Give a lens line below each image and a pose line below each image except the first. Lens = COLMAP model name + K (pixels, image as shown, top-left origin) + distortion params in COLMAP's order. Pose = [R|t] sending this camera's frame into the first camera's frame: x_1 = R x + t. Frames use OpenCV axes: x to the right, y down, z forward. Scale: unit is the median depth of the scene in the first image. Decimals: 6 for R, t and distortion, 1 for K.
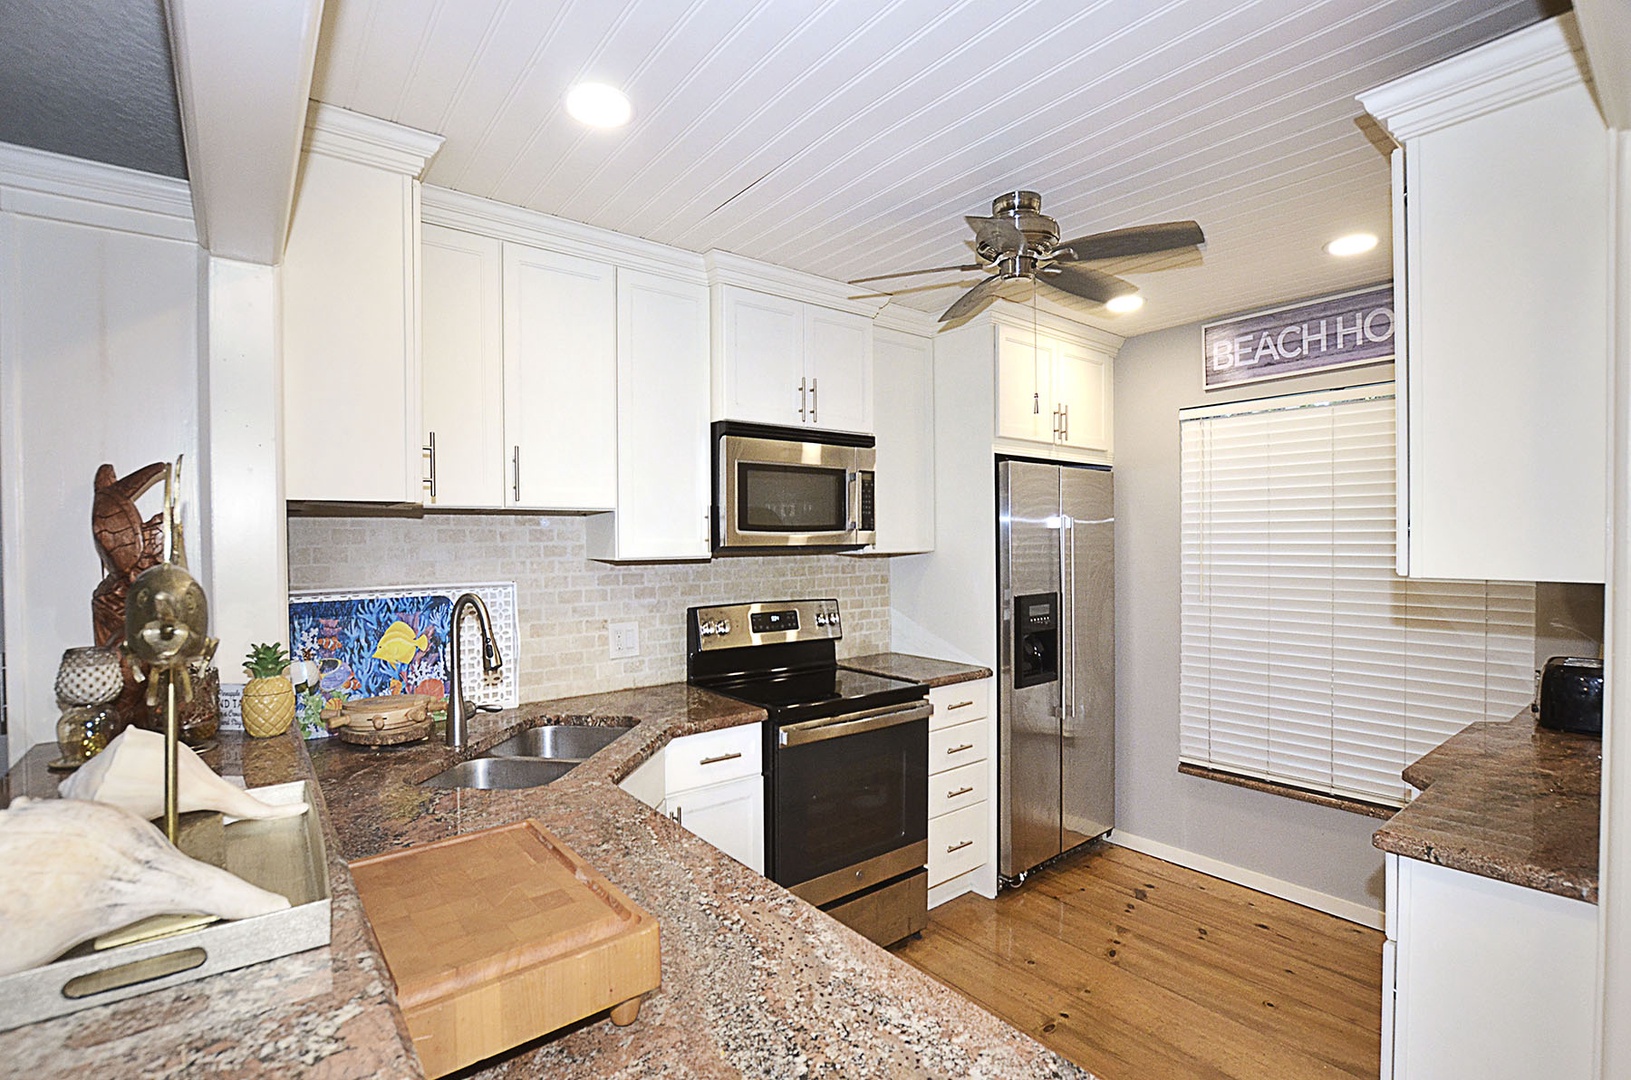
lens RADIAL K [[742.0, 0, 815.5], [0, 742.0, 540.0], [0, 0, 1]] dist [-0.025190, 0.000111]
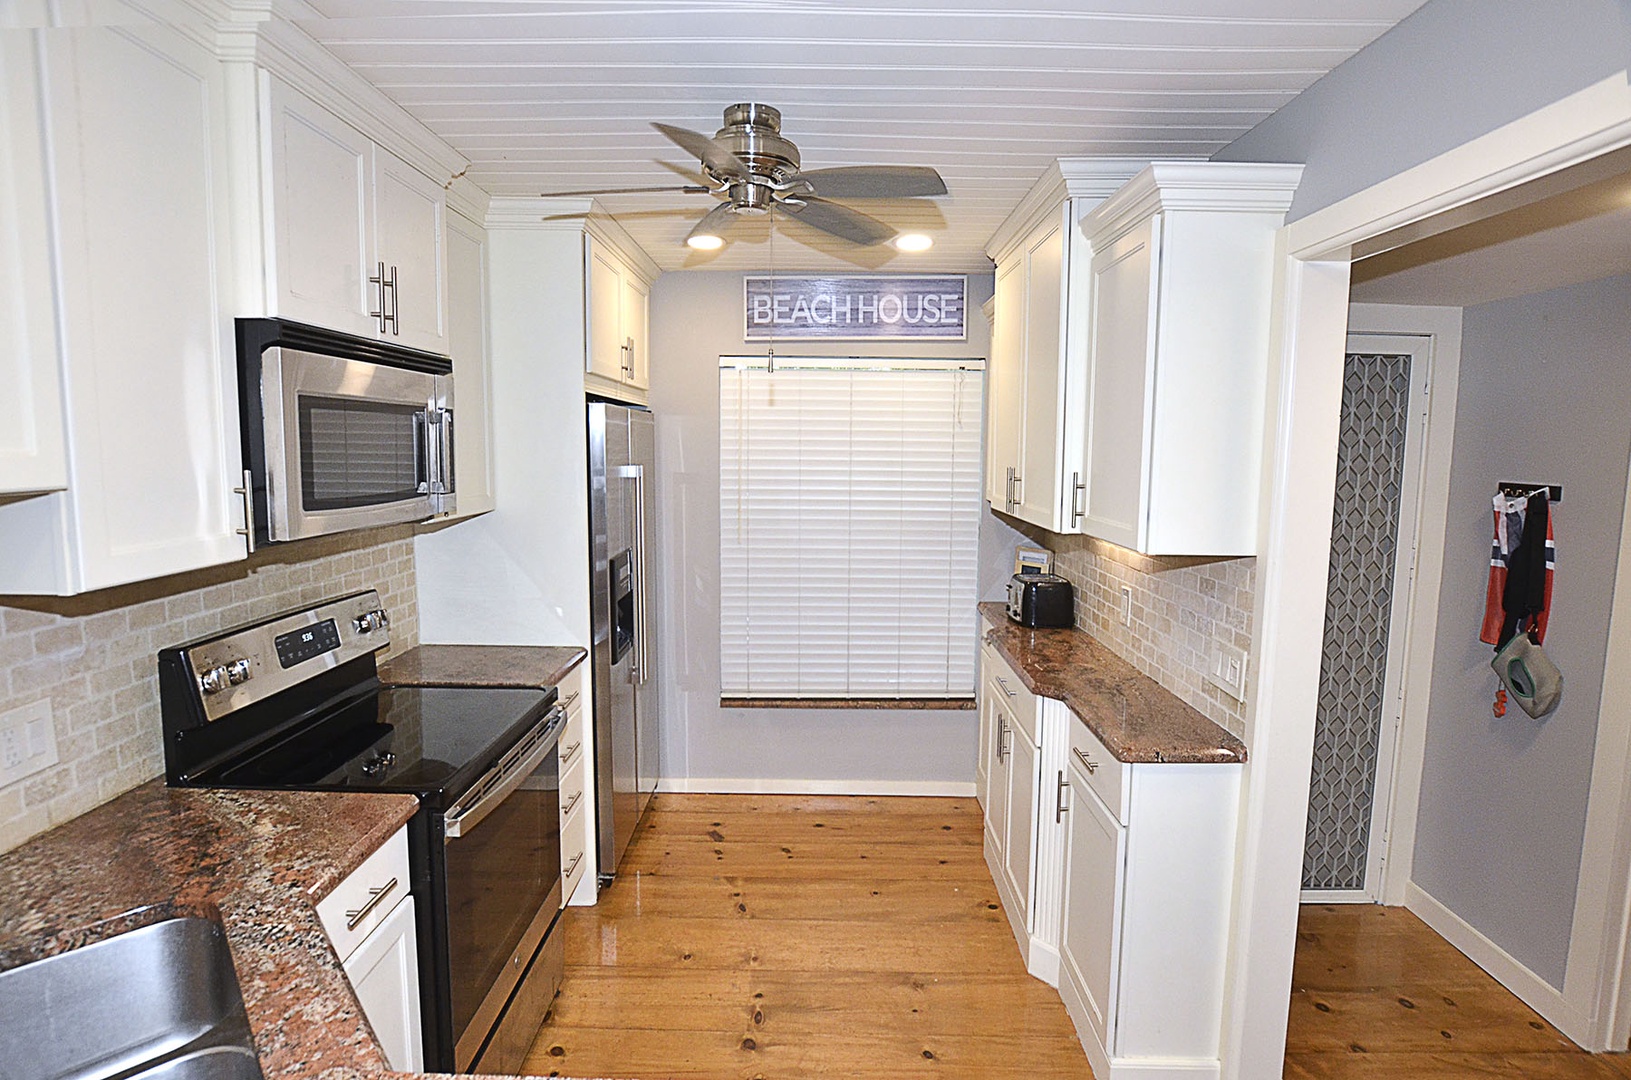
lens RADIAL K [[752.8, 0, 812.8], [0, 752.8, 512.0], [0, 0, 1]] dist [-0.029490, 0.000194]
pose [[0.636781, -0.056312, 0.768985, -0.264075], [-0.009070, 0.996713, 0.080499, -0.056236], [-0.770991, -0.058235, 0.634178, 0.277383]]
